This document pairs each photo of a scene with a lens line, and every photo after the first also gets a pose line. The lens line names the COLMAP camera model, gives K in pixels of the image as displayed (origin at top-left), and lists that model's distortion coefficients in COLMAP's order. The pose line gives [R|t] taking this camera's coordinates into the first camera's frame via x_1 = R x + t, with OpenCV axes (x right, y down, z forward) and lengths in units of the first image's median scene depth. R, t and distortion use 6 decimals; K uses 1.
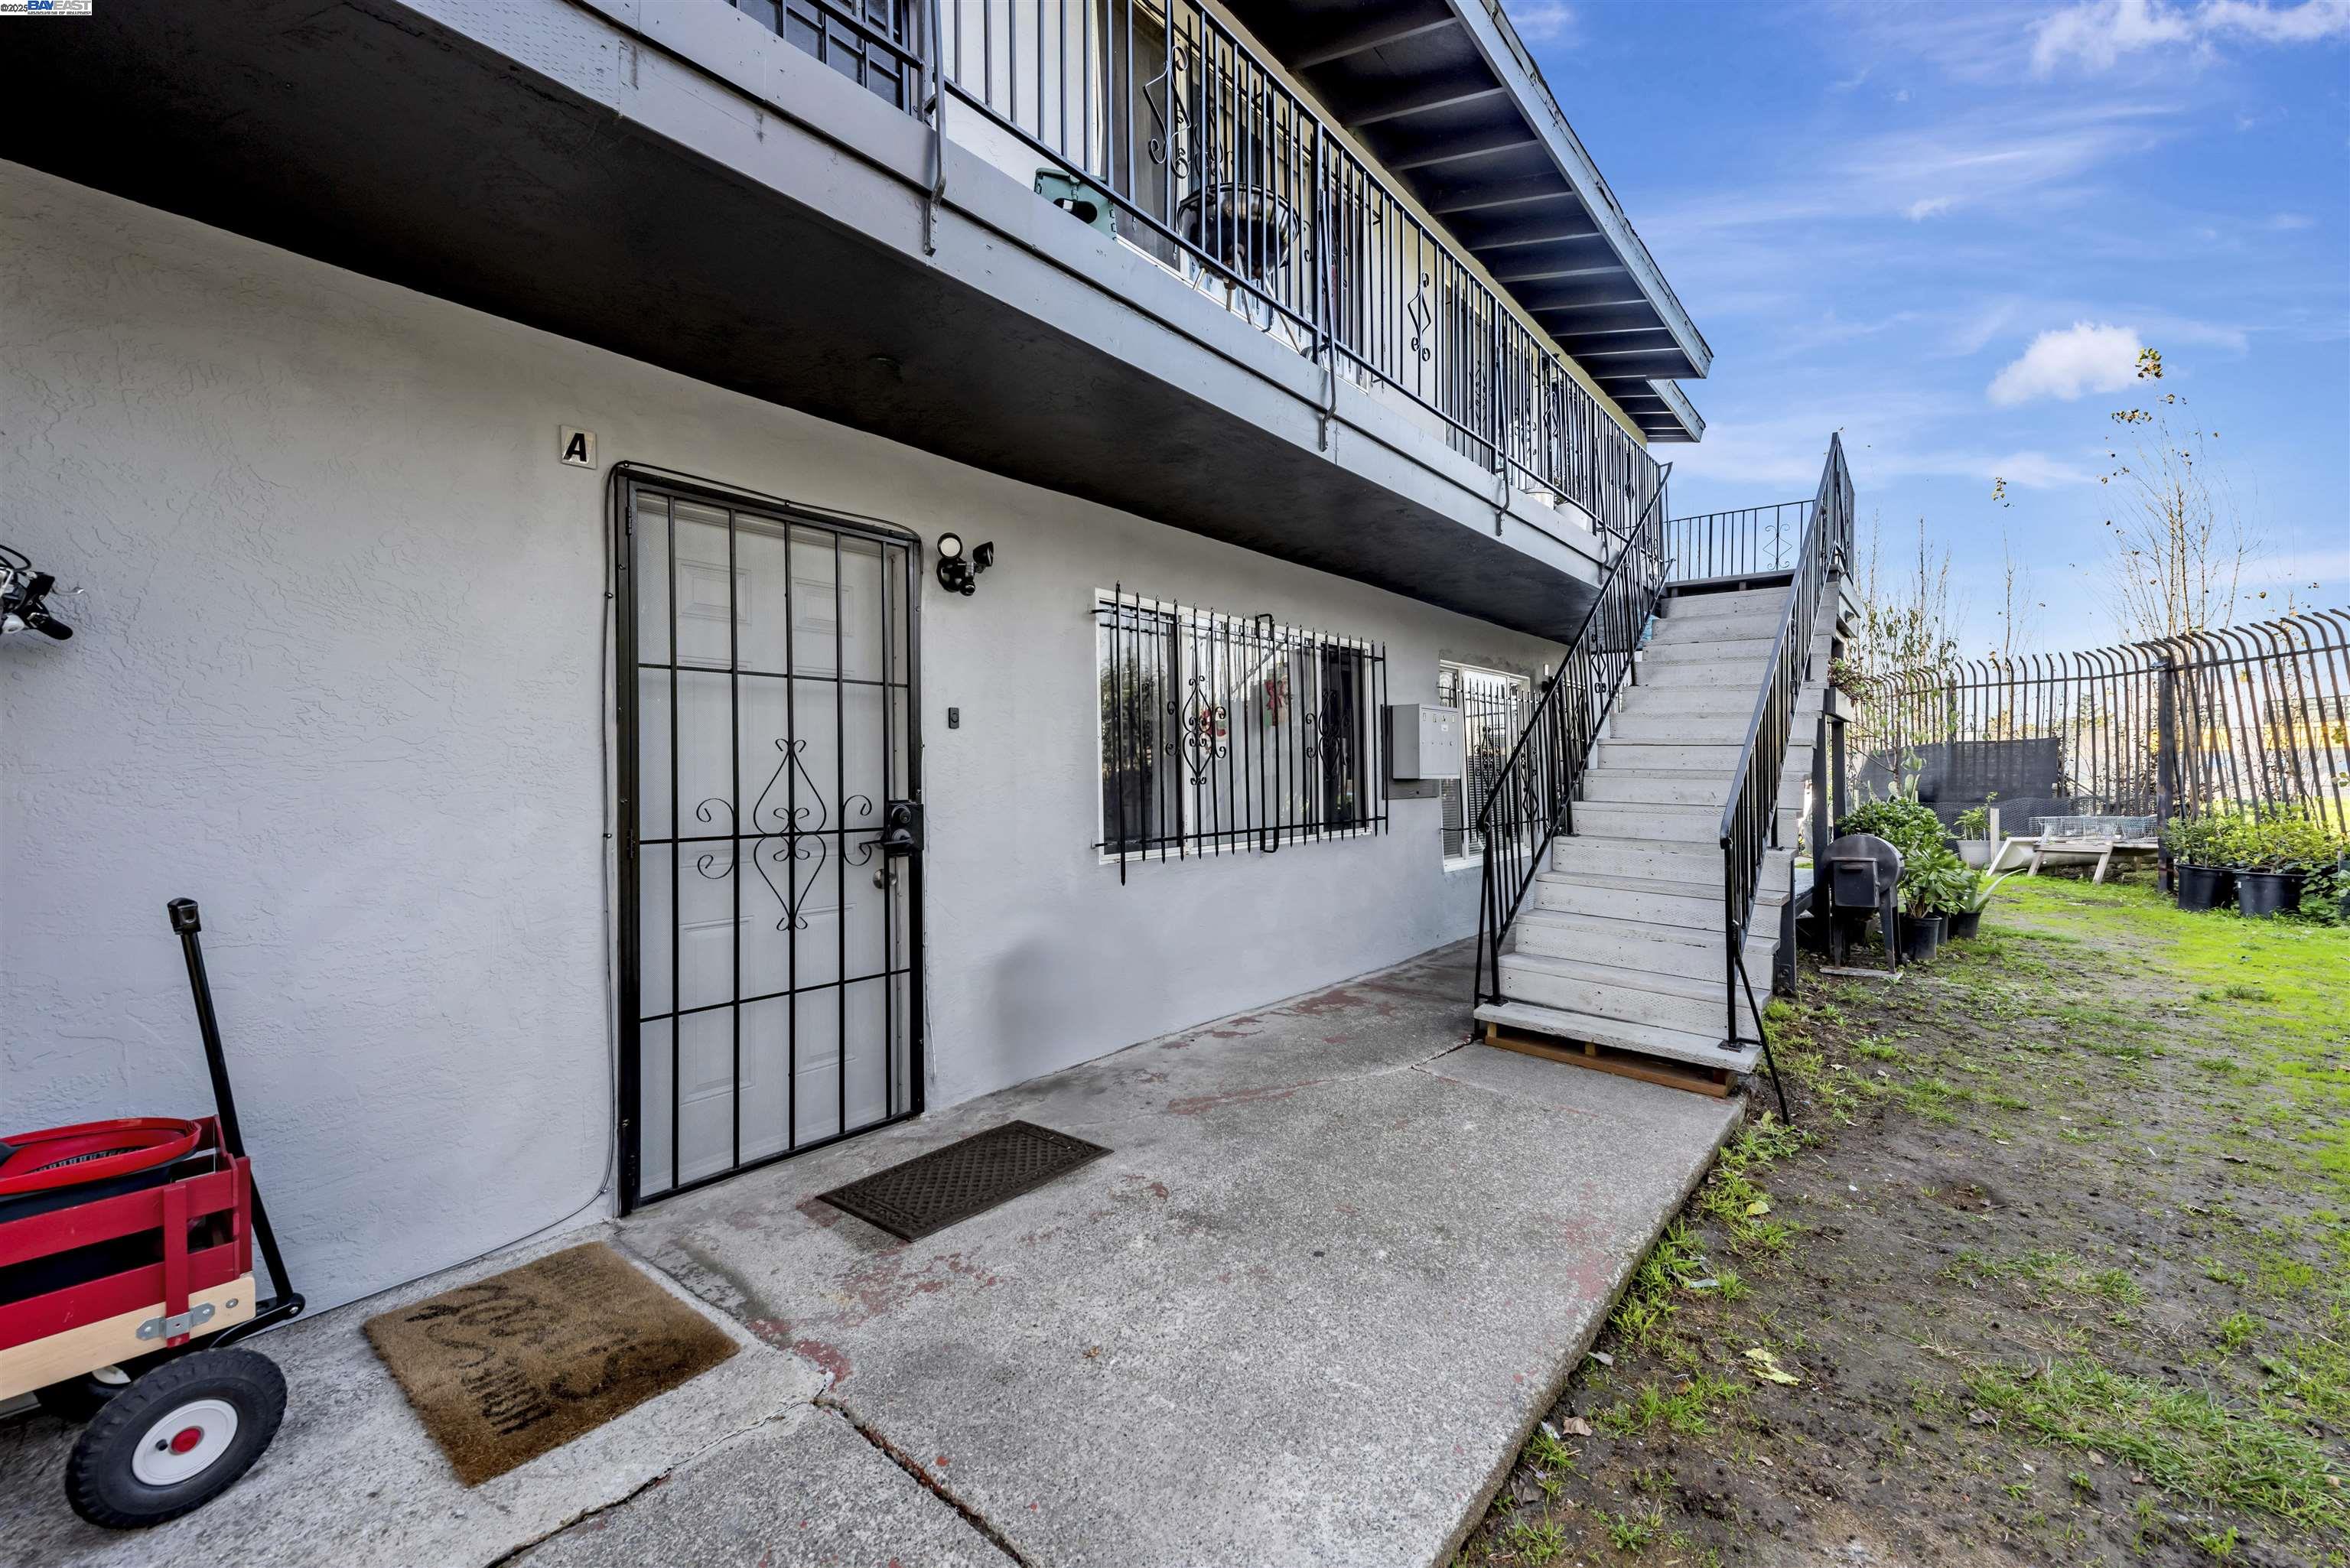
lens RADIAL K [[946.1, 0, 1152.4], [0, 946.1, 778.1], [0, 0, 1]] dist [0.016236, -0.006347]
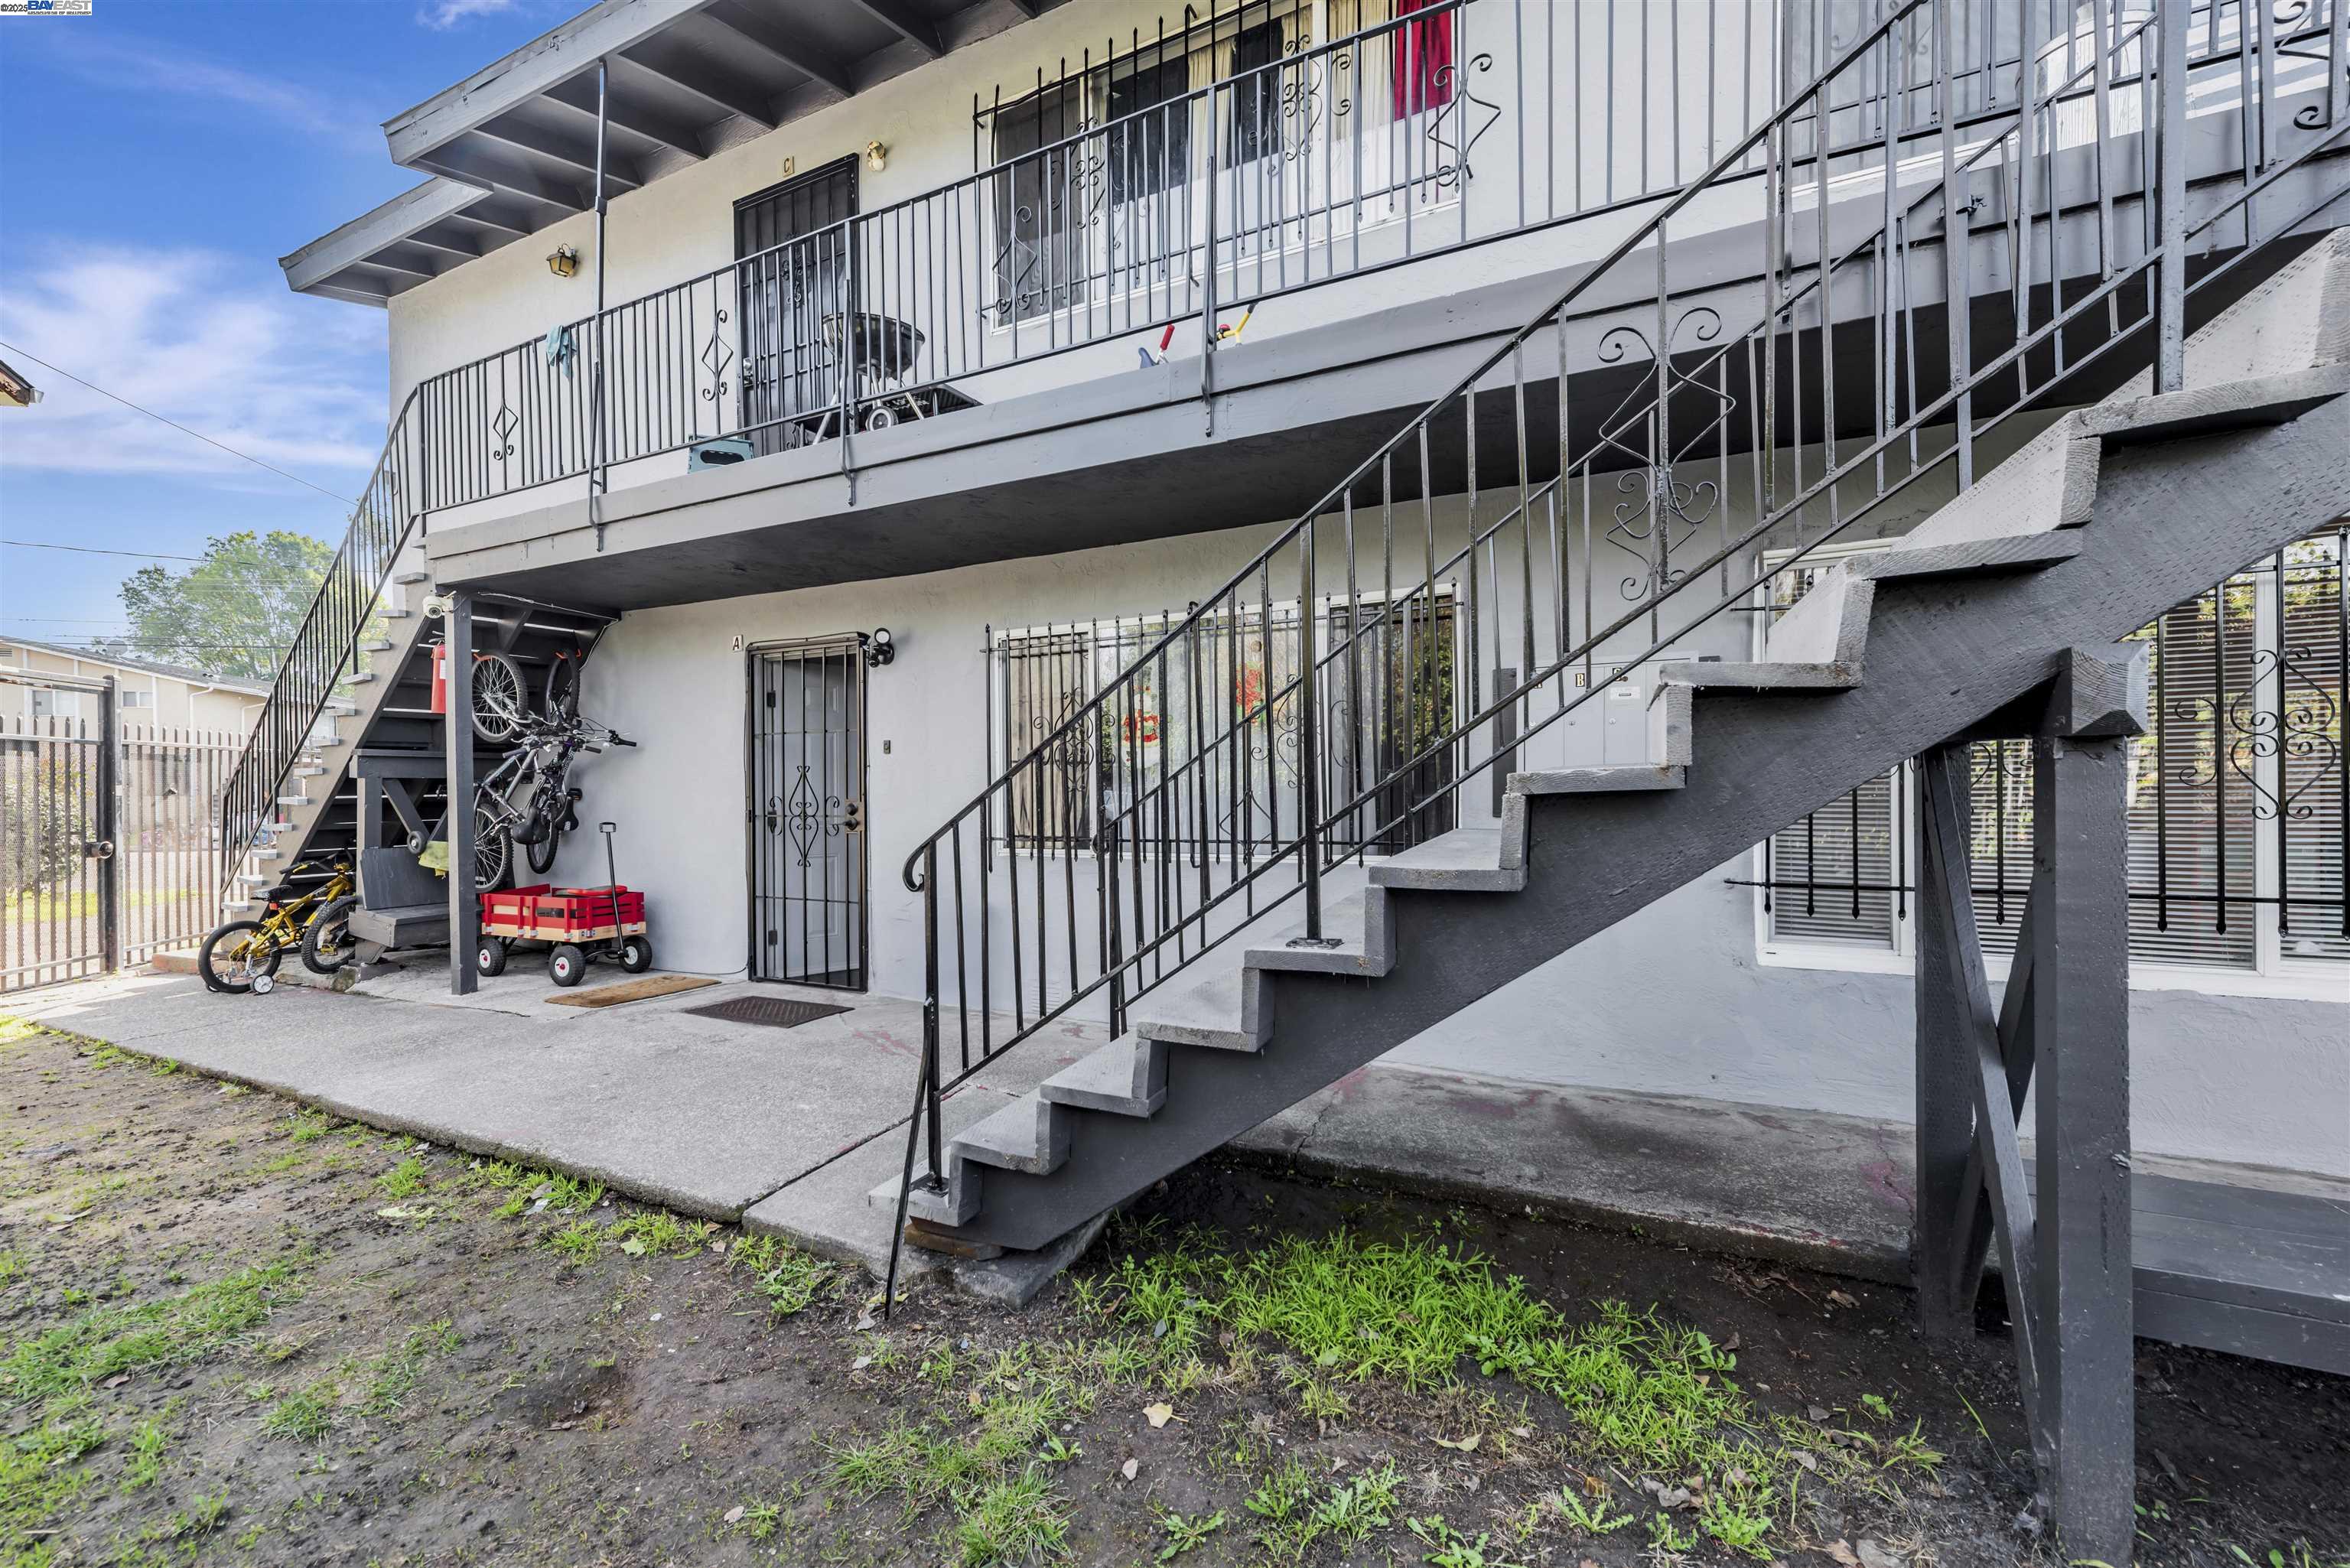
lens RADIAL K [[946.1, 0, 1152.4], [0, 946.1, 778.1], [0, 0, 1]] dist [0.016236, -0.006347]
pose [[0.225173, -0.003528, -0.974313, 1.405657], [0.012613, 0.999920, -0.000706, -0.005945], [0.974237, -0.012130, 0.225199, 1.082235]]
